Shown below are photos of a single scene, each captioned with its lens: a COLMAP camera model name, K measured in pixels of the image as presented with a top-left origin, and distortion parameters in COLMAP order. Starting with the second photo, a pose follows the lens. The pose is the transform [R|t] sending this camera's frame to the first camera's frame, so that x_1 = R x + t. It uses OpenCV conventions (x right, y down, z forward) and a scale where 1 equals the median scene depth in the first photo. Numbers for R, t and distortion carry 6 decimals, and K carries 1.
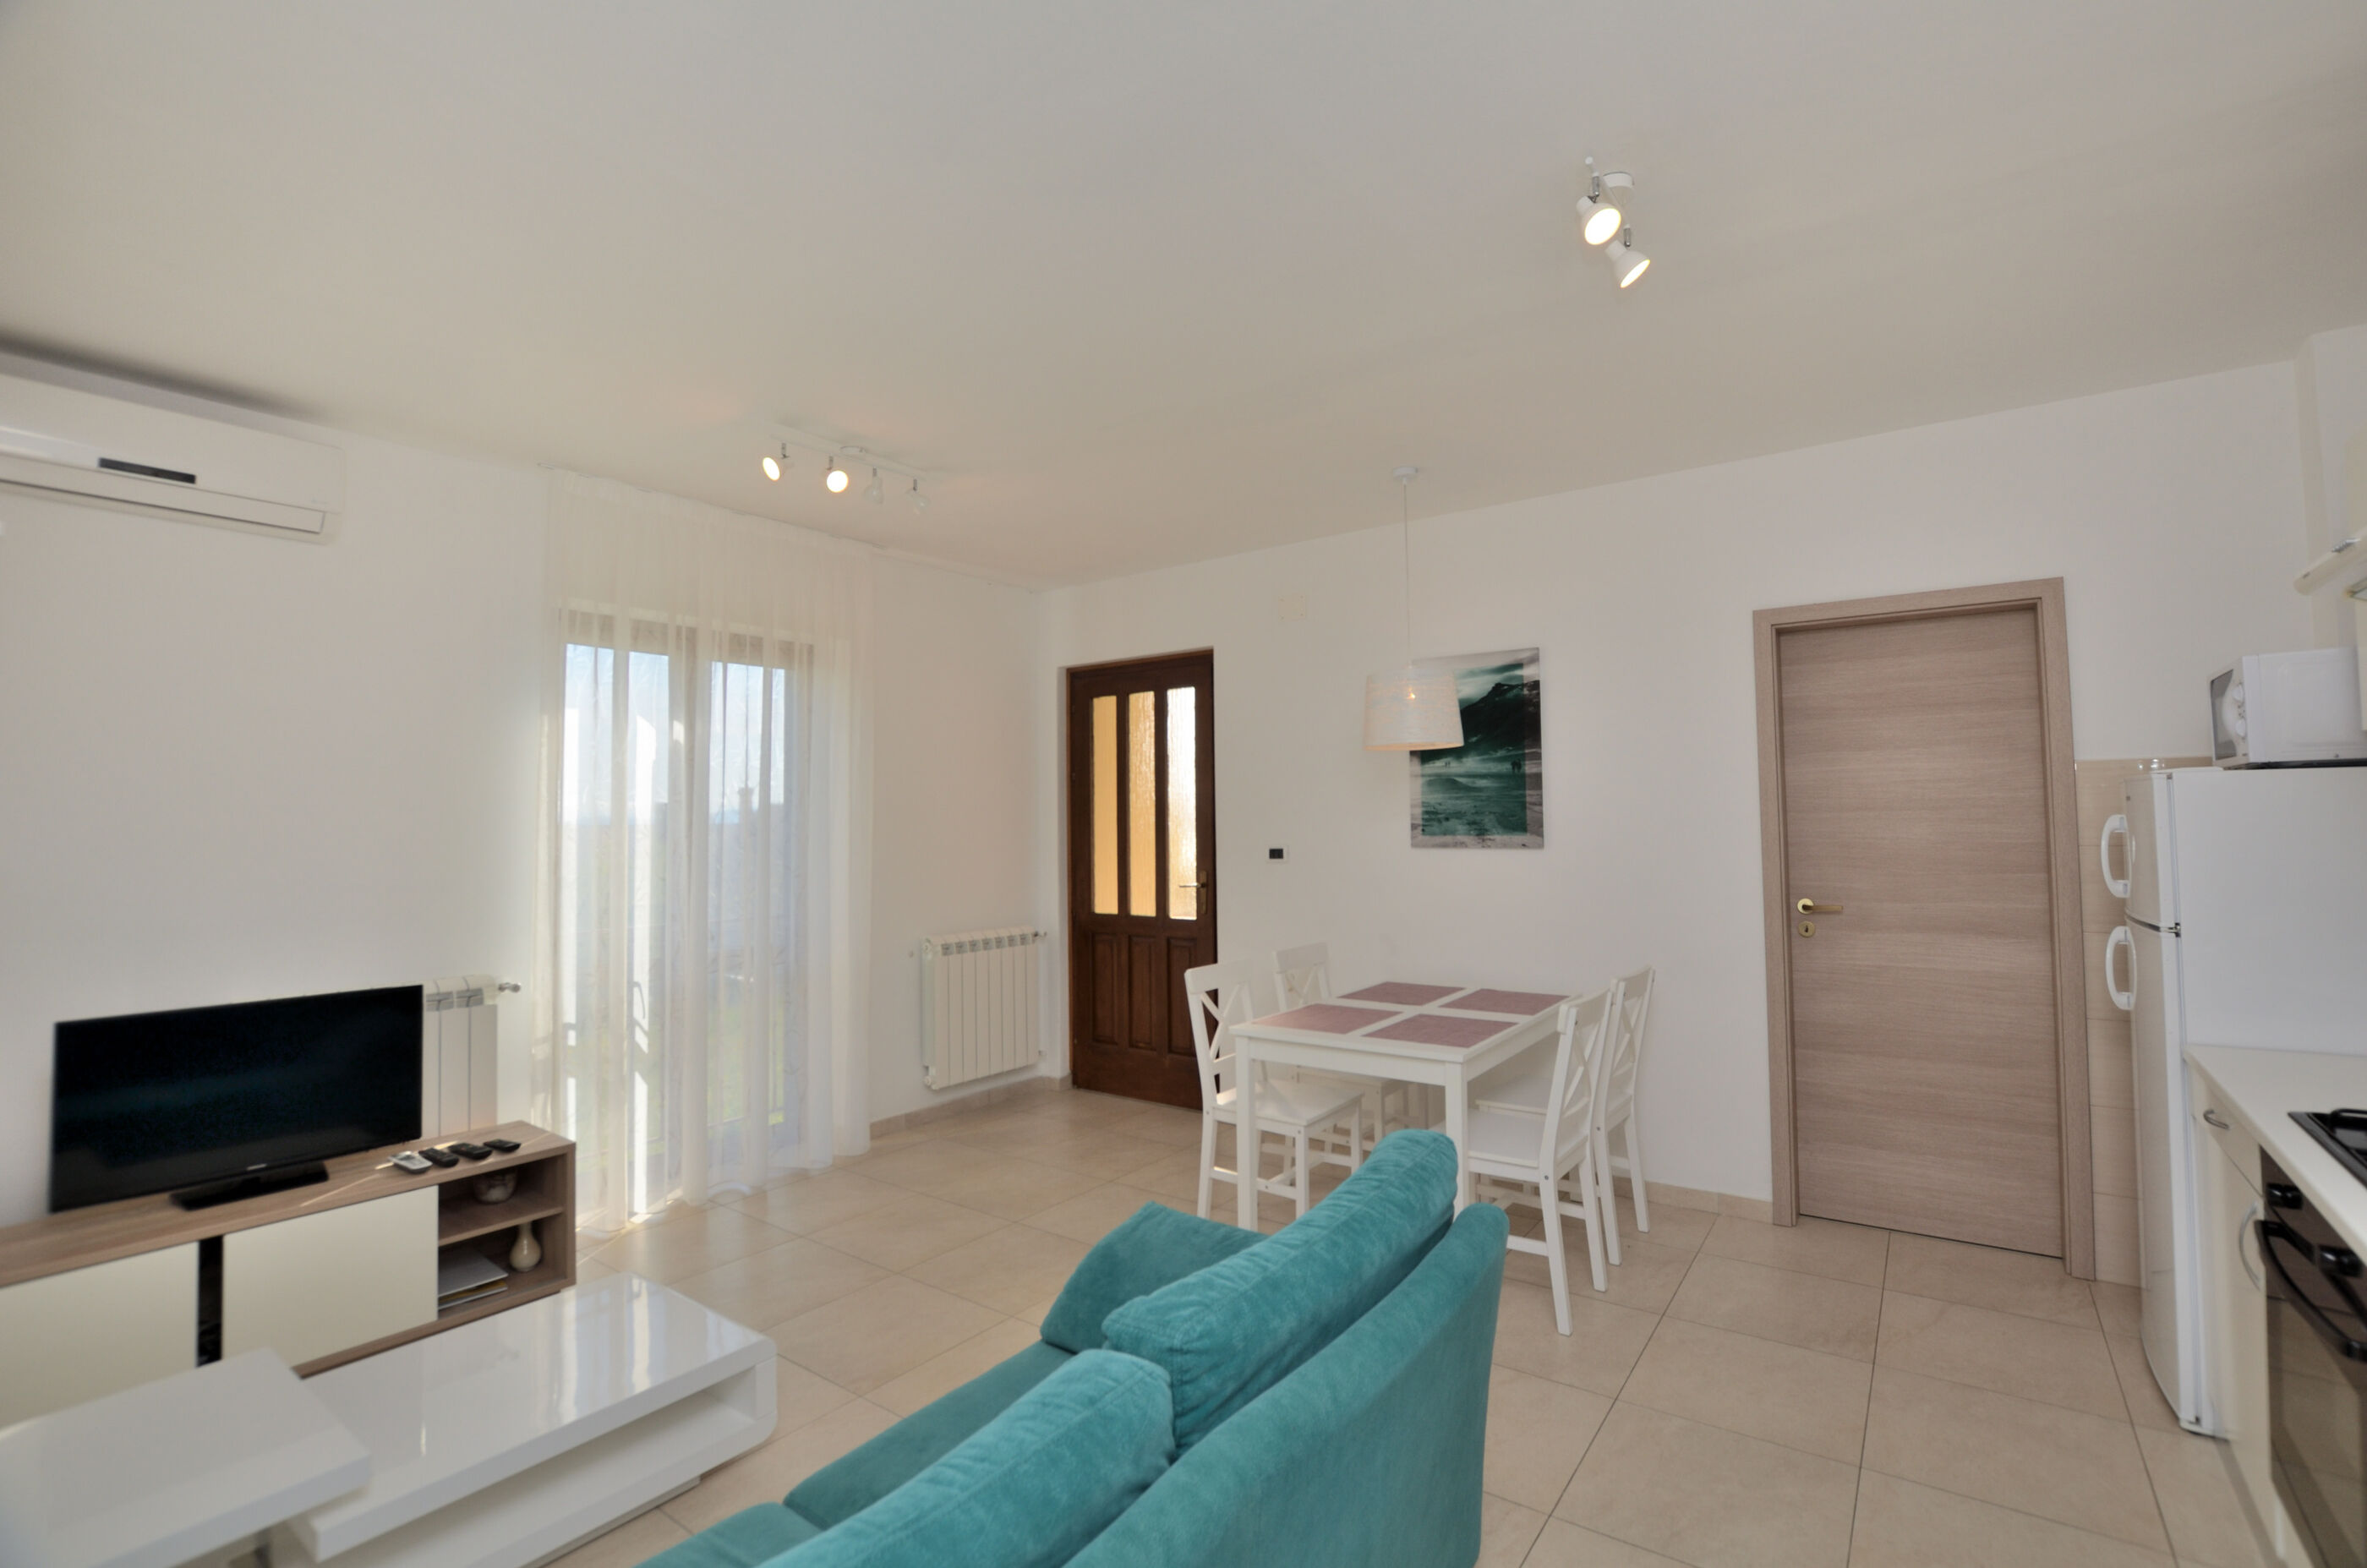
lens RADIAL K [[1046.1, 0, 1206.0], [0, 1046.1, 775.9], [0, 0, 1]] dist [-0.036317, 0.008052]
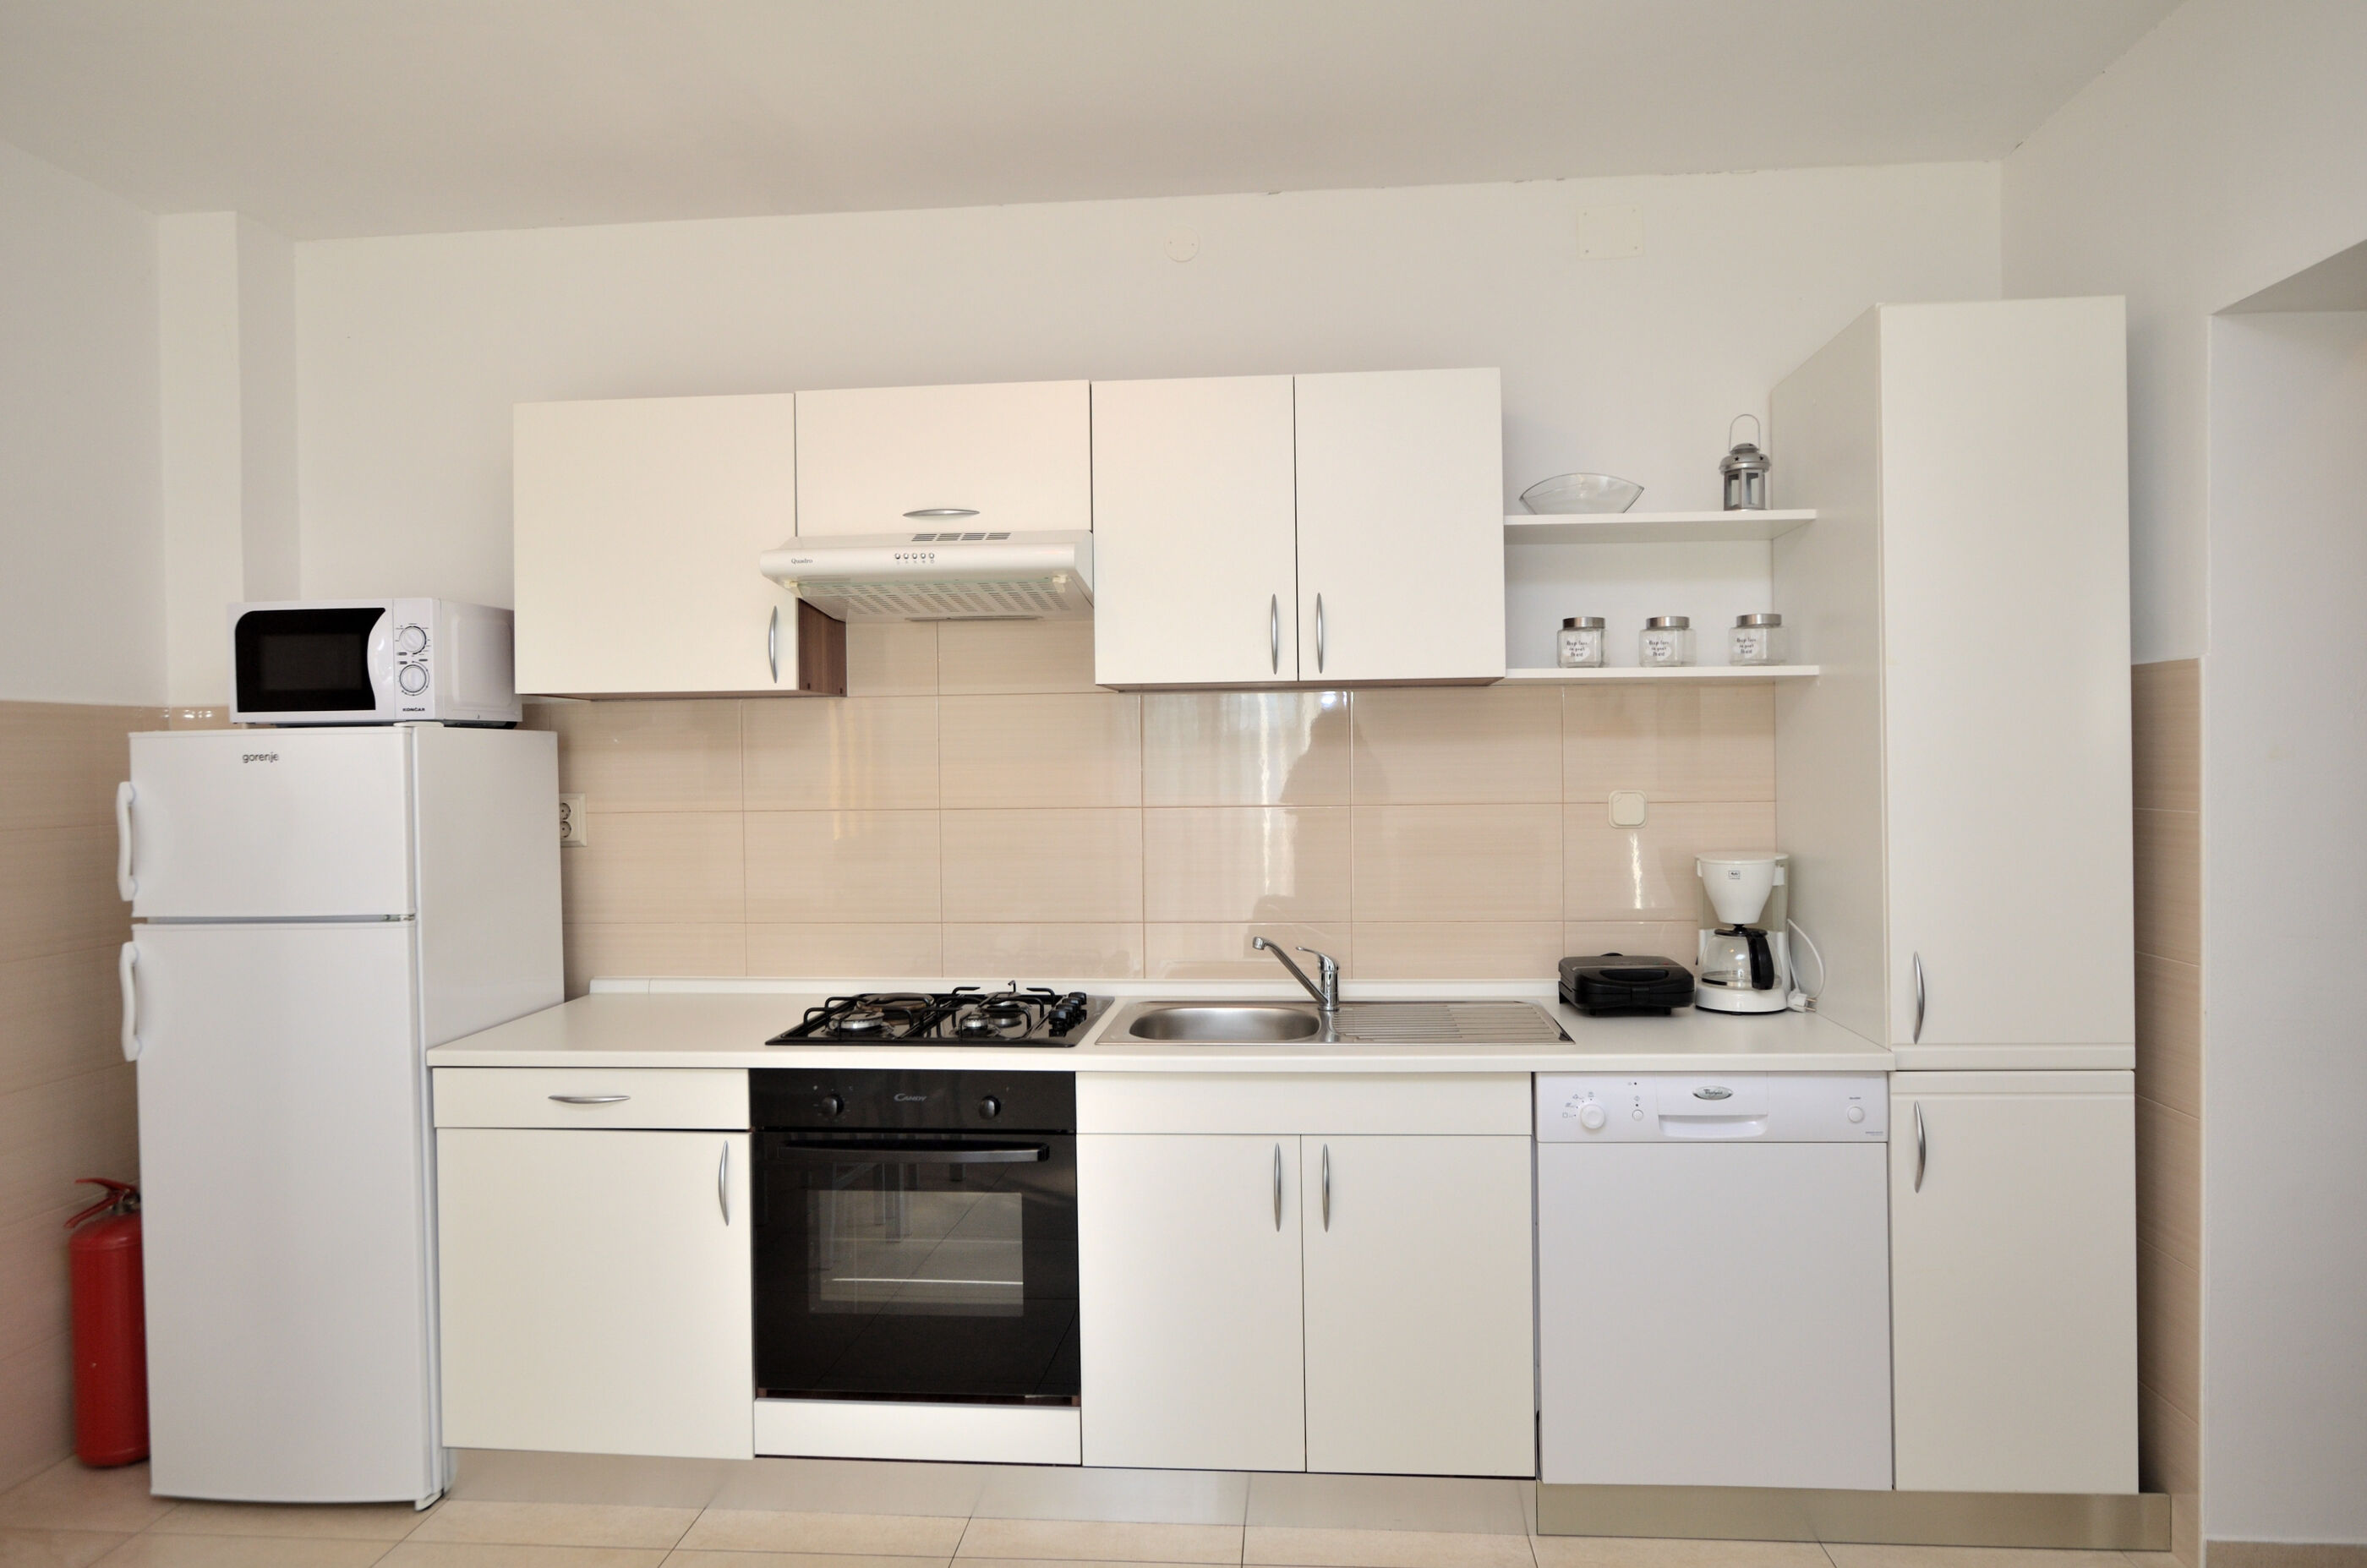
lens RADIAL K [[1401.8, 0, 1193.7], [0, 1401.8, 775.8], [0, 0, 1]] dist [-0.006563, -0.000734]
pose [[-0.522289, 0.006101, 0.852747, -0.255892], [-0.017356, 0.999691, -0.017782, 0.032873], [-0.852592, -0.024088, -0.522021, 0.755482]]
